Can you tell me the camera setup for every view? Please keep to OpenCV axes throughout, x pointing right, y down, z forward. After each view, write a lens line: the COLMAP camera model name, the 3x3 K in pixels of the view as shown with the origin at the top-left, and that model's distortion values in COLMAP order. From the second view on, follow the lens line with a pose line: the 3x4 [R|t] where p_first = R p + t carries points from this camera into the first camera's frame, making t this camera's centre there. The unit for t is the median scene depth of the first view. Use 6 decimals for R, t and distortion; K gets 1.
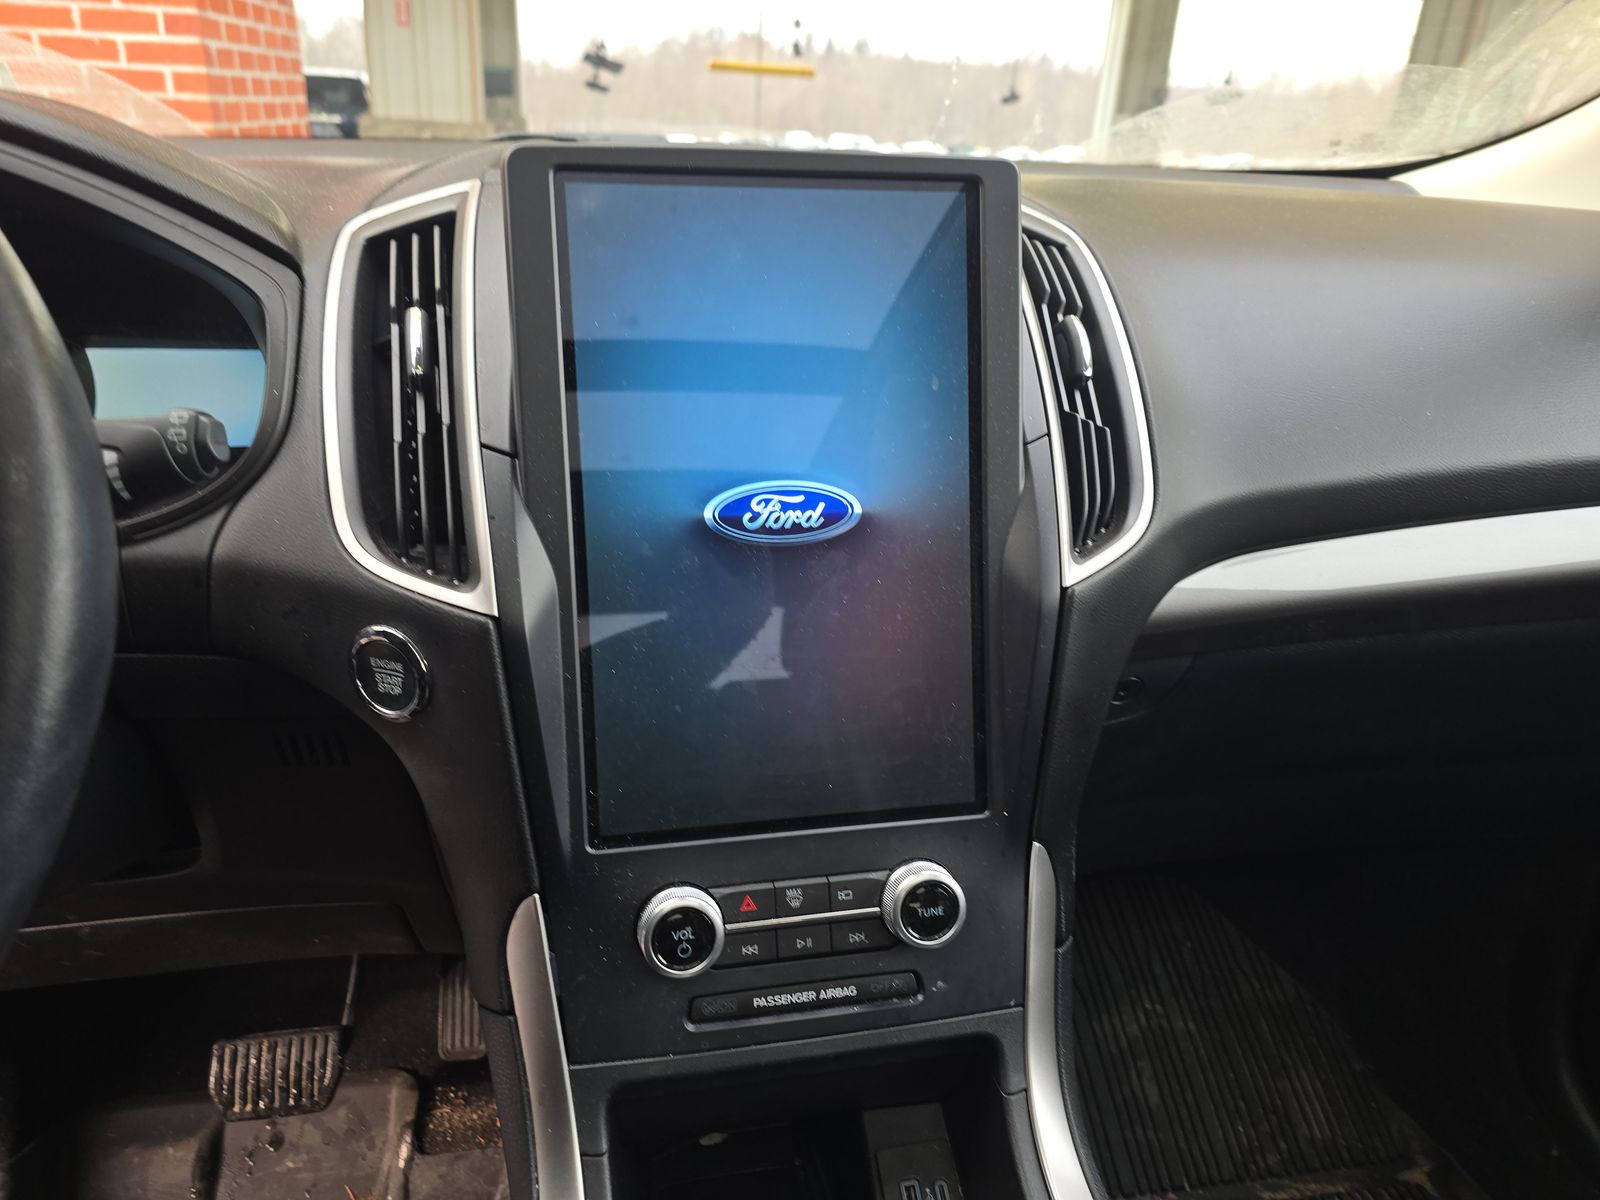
lens RADIAL K [[1078.5, 0, 800.1], [0, 1078.5, 589.1], [0, 0, 1]] dist [0.013051, -0.010010]
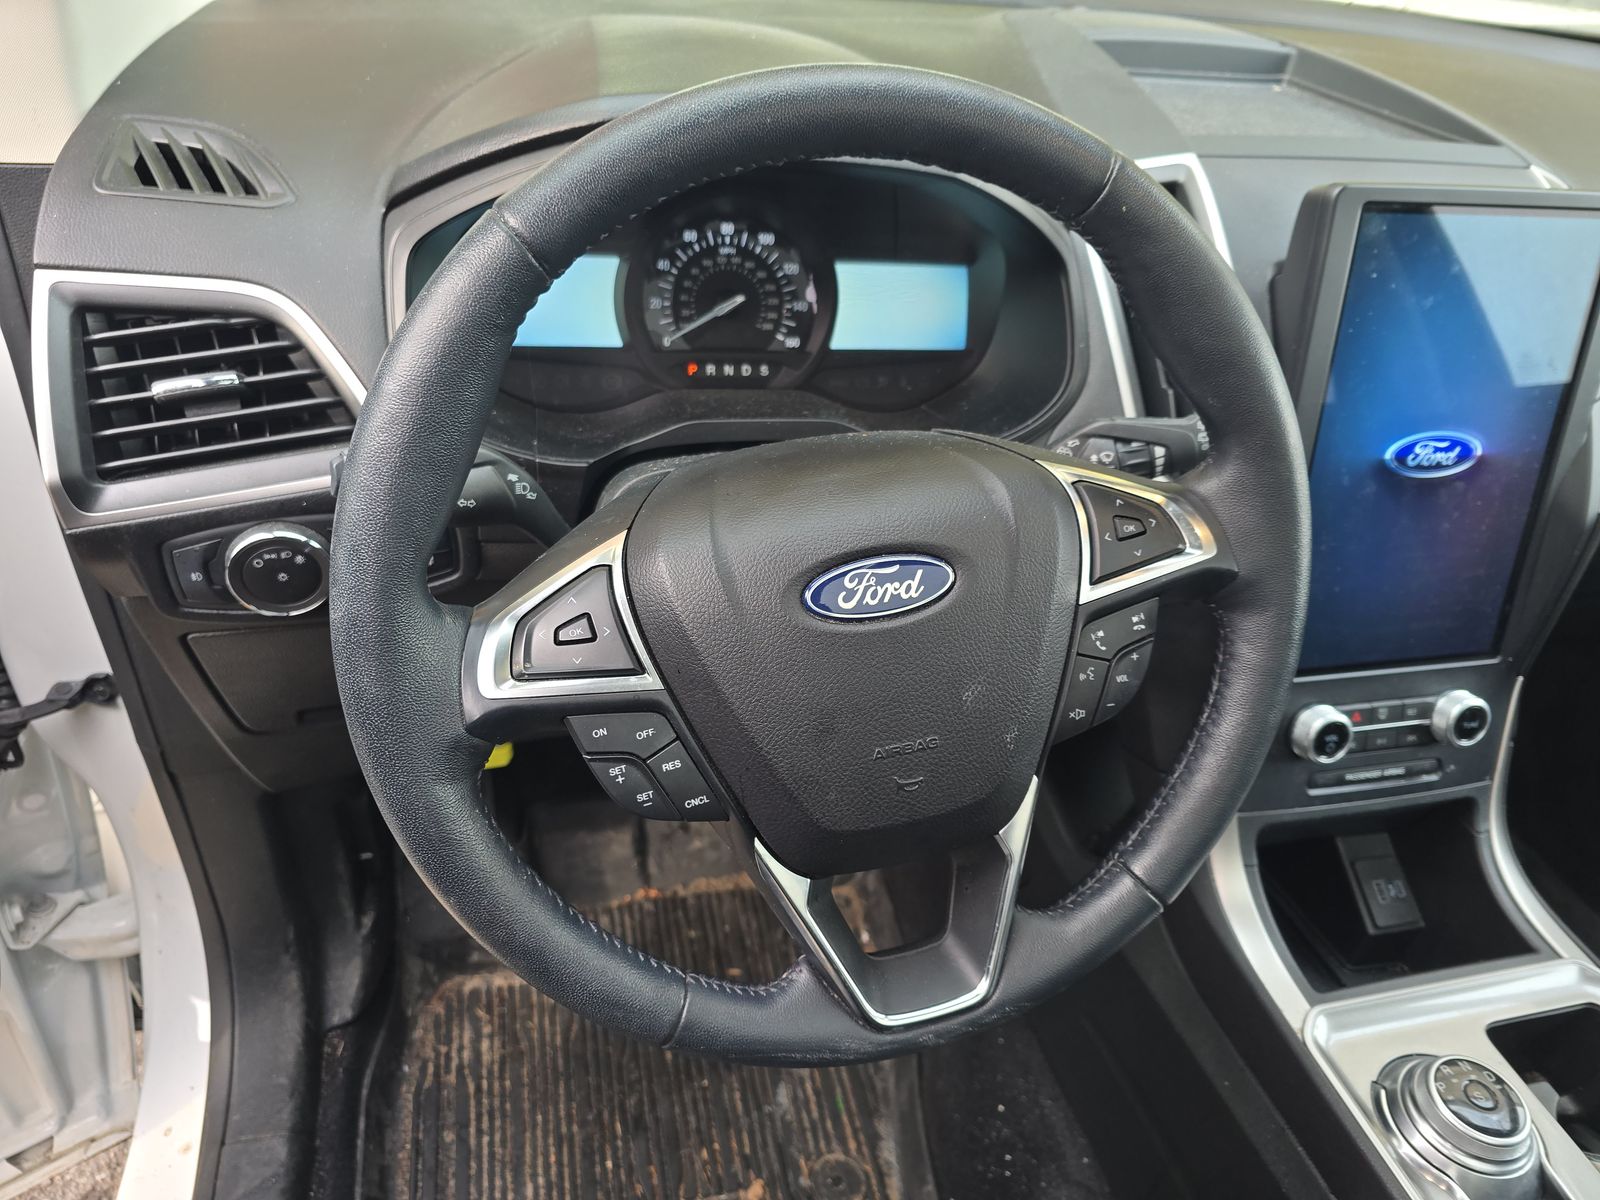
lens RADIAL K [[1078.5, 0, 807.2], [0, 1078.5, 596.3], [0, 0, 1]] dist [0.013051, -0.010010]
pose [[0.995705, 0.034661, 0.085851, -0.921129], [-0.057212, 0.959394, 0.276208, -0.232072], [-0.072791, -0.279933, 0.957256, -0.317074]]
